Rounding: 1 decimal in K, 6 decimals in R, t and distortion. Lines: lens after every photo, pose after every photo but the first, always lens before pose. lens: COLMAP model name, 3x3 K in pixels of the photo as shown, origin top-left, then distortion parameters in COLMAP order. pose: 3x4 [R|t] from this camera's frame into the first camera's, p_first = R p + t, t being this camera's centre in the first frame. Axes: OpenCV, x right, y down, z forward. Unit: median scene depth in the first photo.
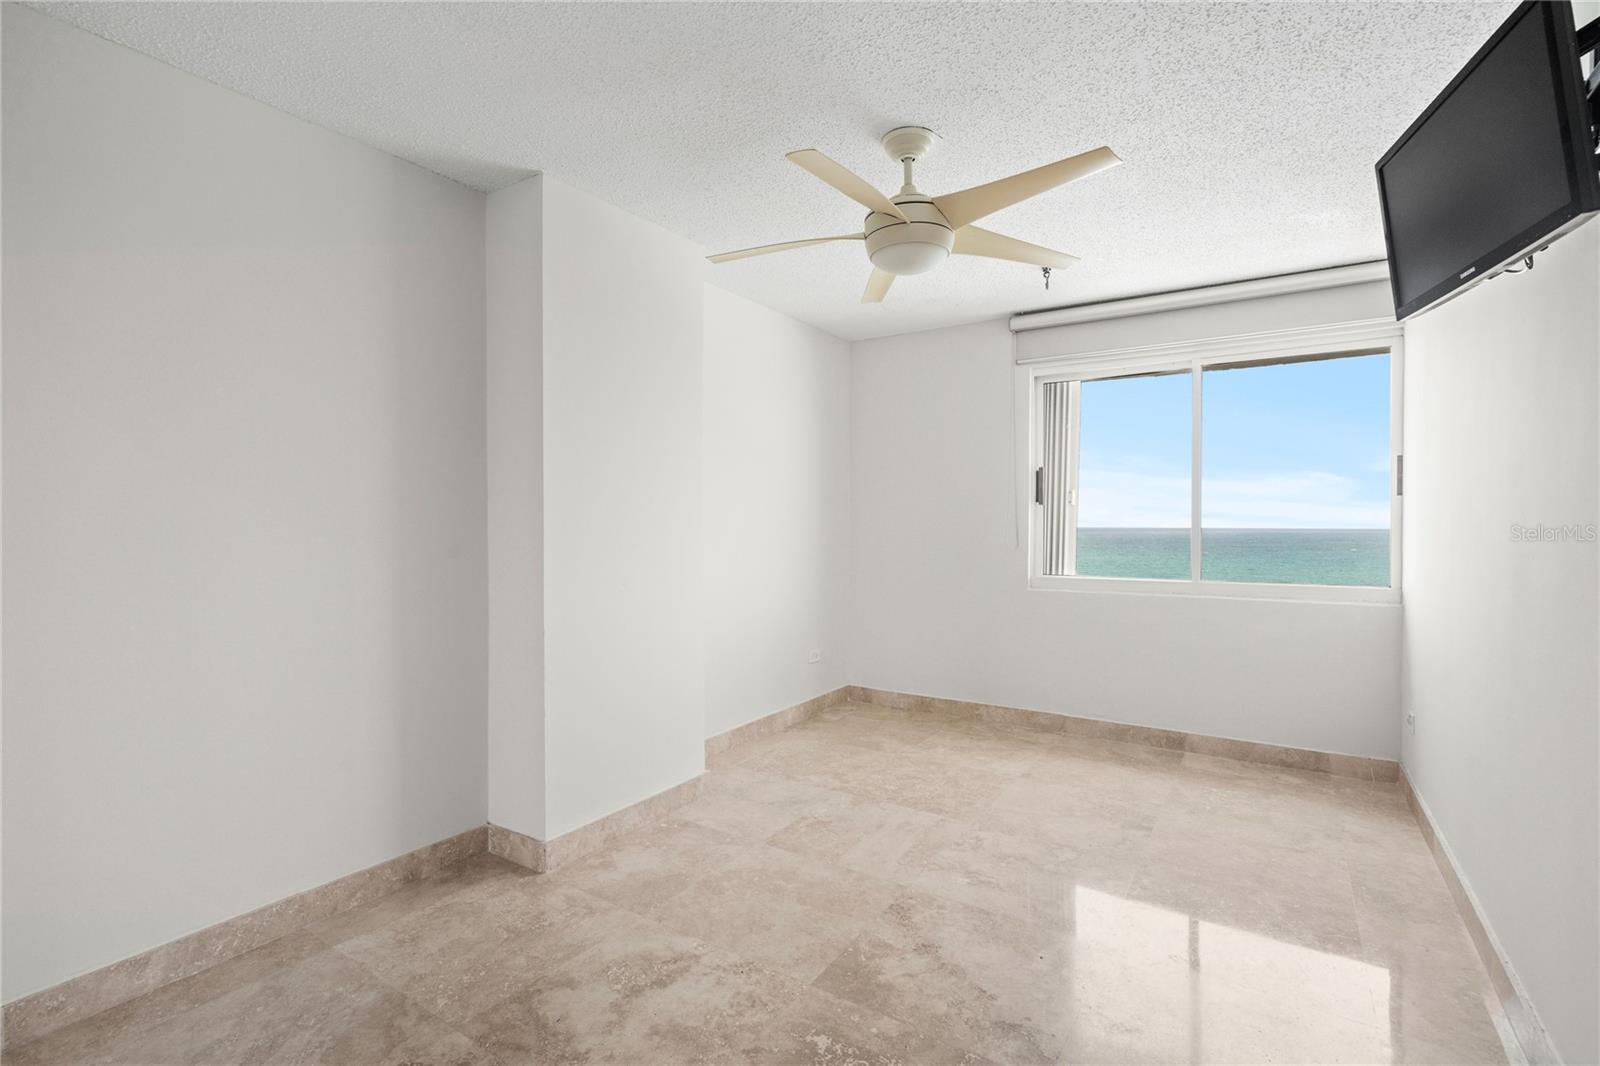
lens RADIAL K [[718.0, 0, 797.5], [0, 718.0, 531.6], [0, 0, 1]] dist [-0.003963, 0.004211]
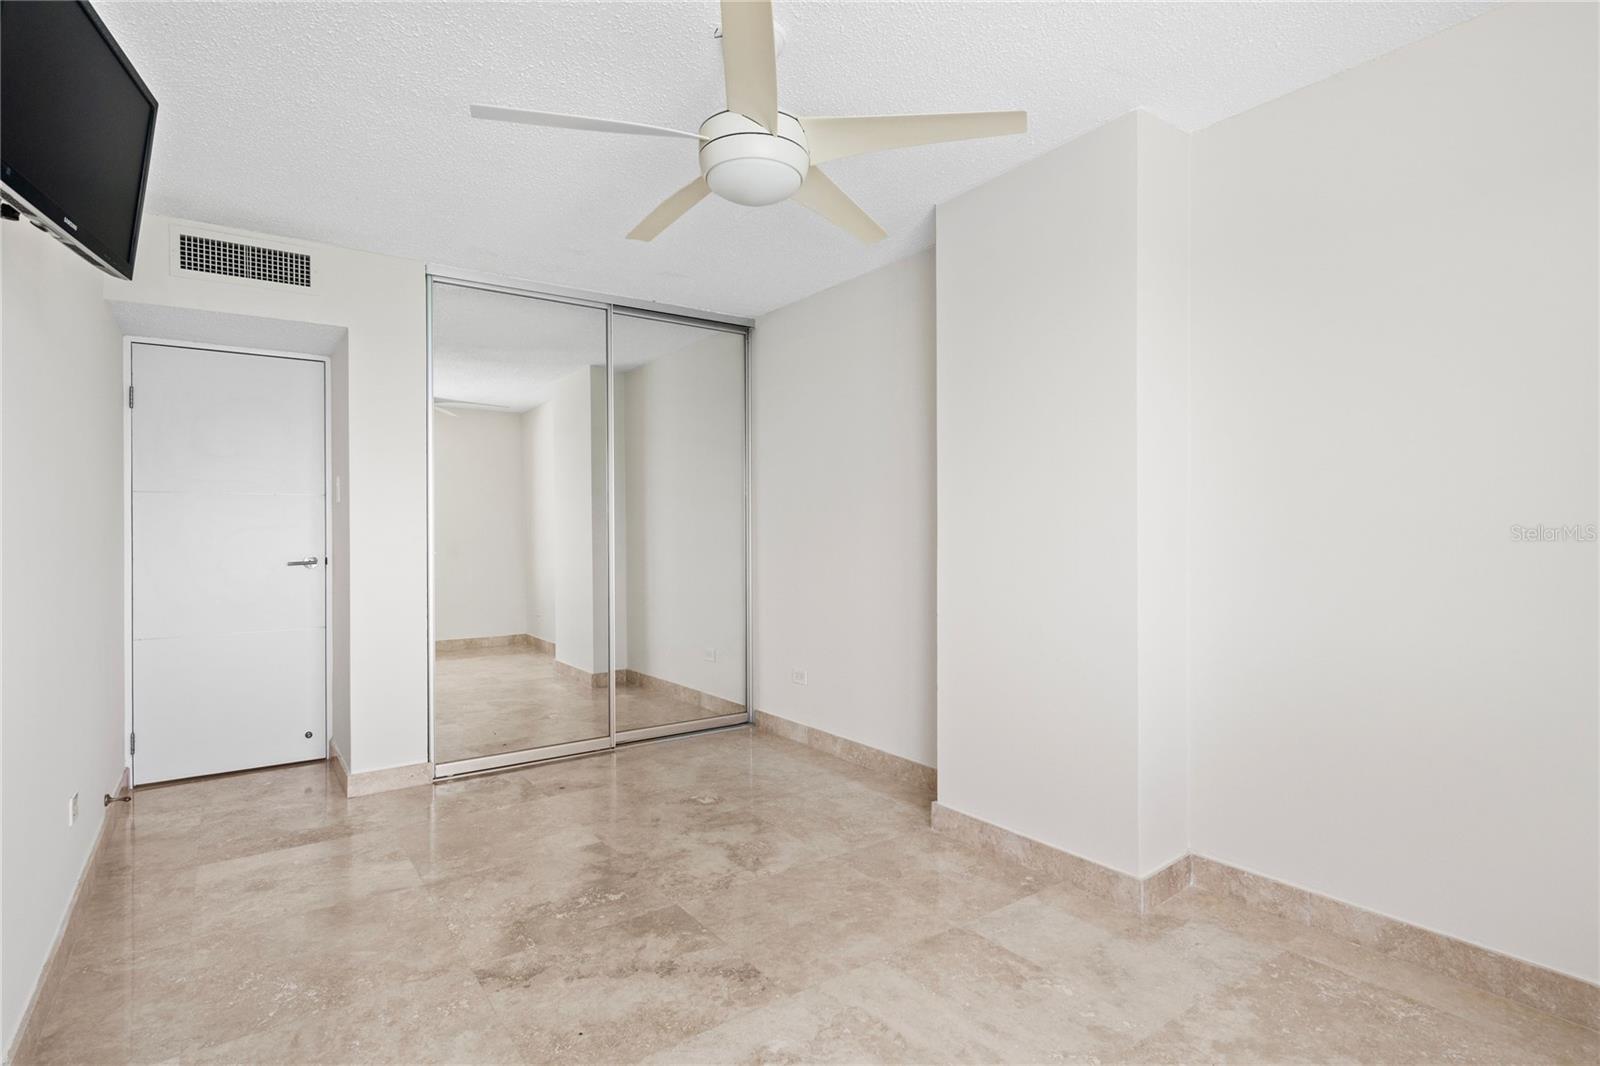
lens RADIAL K [[820.0, 0, 800.0], [0, 820.0, 533.0], [0, 0, 1]] dist [0.005928, 0.000853]
pose [[-0.355688, 0.007985, -0.934571, 1.025879], [-0.004487, 0.999937, 0.010251, 0.006528], [0.934594, 0.007839, -0.355630, 1.422628]]
